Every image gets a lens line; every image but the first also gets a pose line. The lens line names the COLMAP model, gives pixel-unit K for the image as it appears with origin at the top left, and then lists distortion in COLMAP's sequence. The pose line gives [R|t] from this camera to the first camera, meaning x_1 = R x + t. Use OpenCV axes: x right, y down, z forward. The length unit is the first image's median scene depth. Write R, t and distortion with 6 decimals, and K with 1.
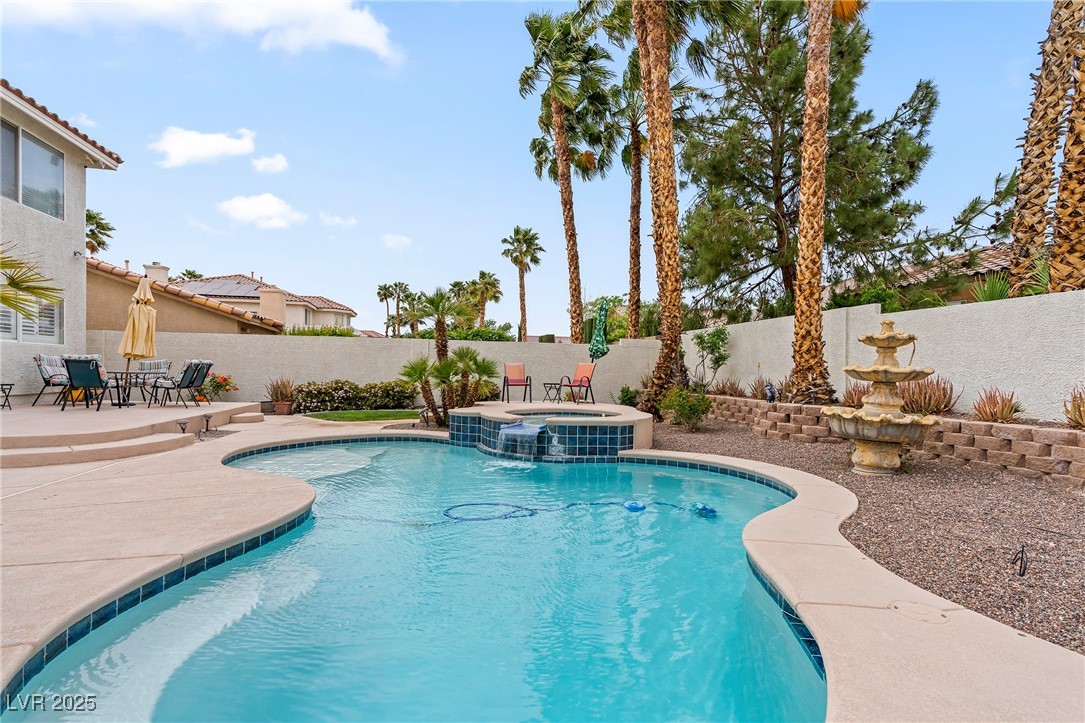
lens RADIAL K [[488.4, 0, 546.7], [0, 488.4, 378.8], [0, 0, 1]] dist [-0.006937, 0.002958]
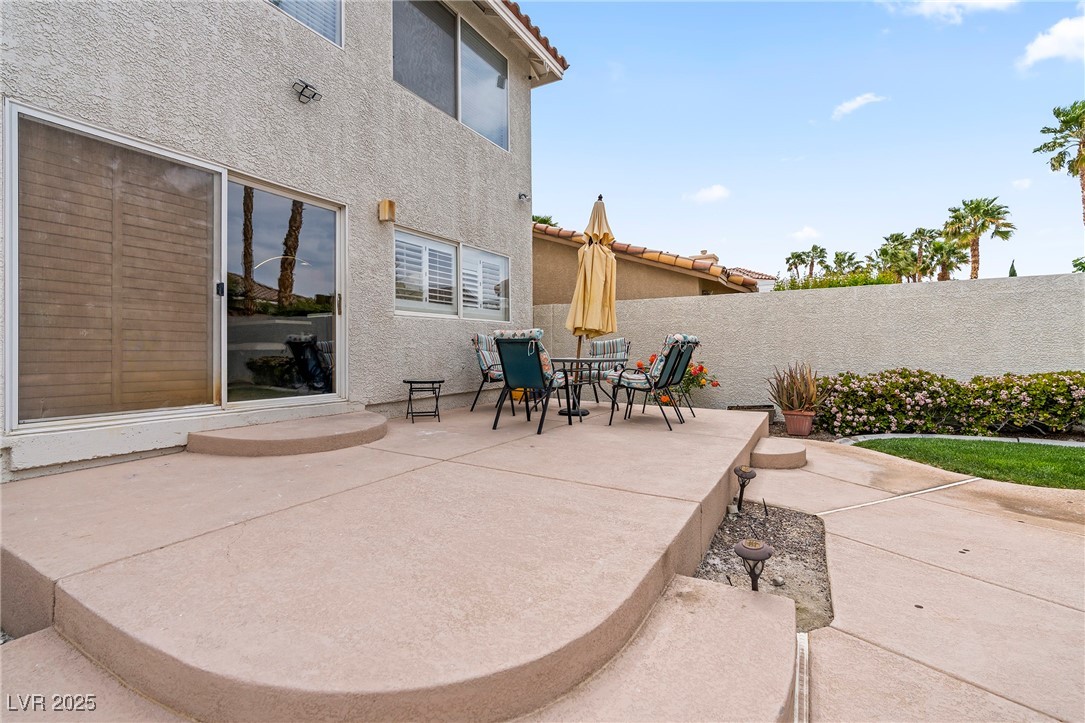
lens RADIAL K [[488.4, 0, 546.0], [0, 488.4, 351.0], [0, 0, 1]] dist [-0.006937, 0.002958]
pose [[0.725534, -0.018908, -0.687927, -0.472644], [0.007496, 0.999780, -0.019574, -0.012195], [0.688146, 0.009045, 0.725516, 0.532007]]
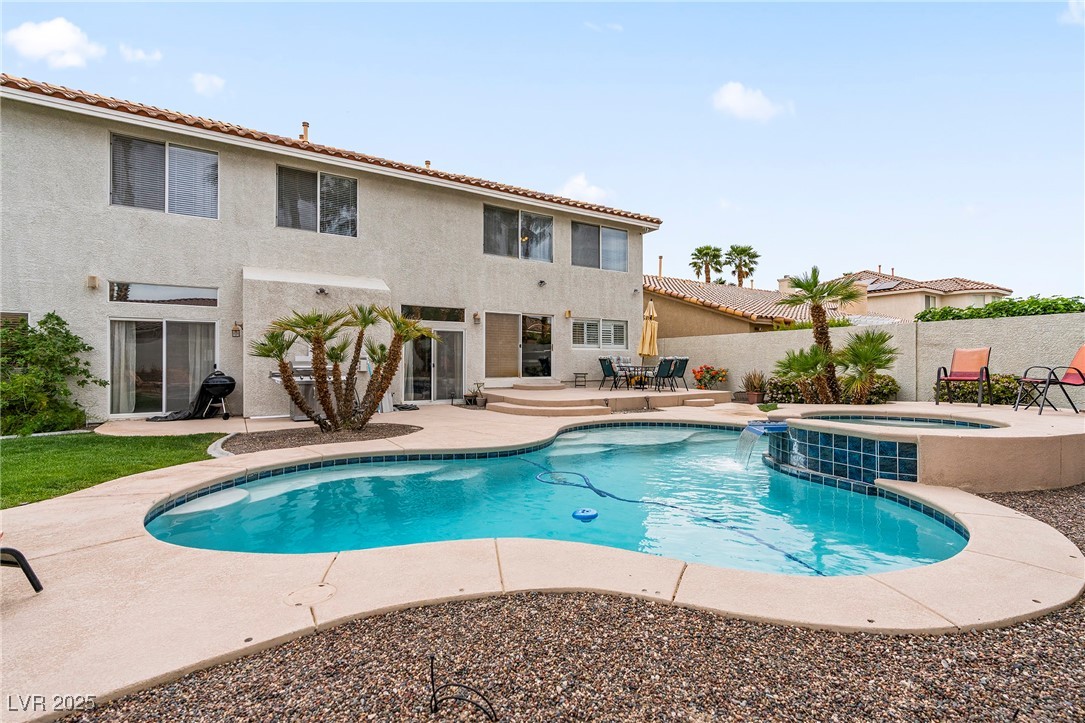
lens RADIAL K [[488.4, 0, 560.7], [0, 488.4, 355.6], [0, 0, 1]] dist [-0.006937, 0.002958]
pose [[0.334733, -0.030185, -0.941829, 0.454555], [-0.004646, 0.999422, -0.033683, 0.004420], [0.942301, 0.015651, 0.334399, 0.269252]]
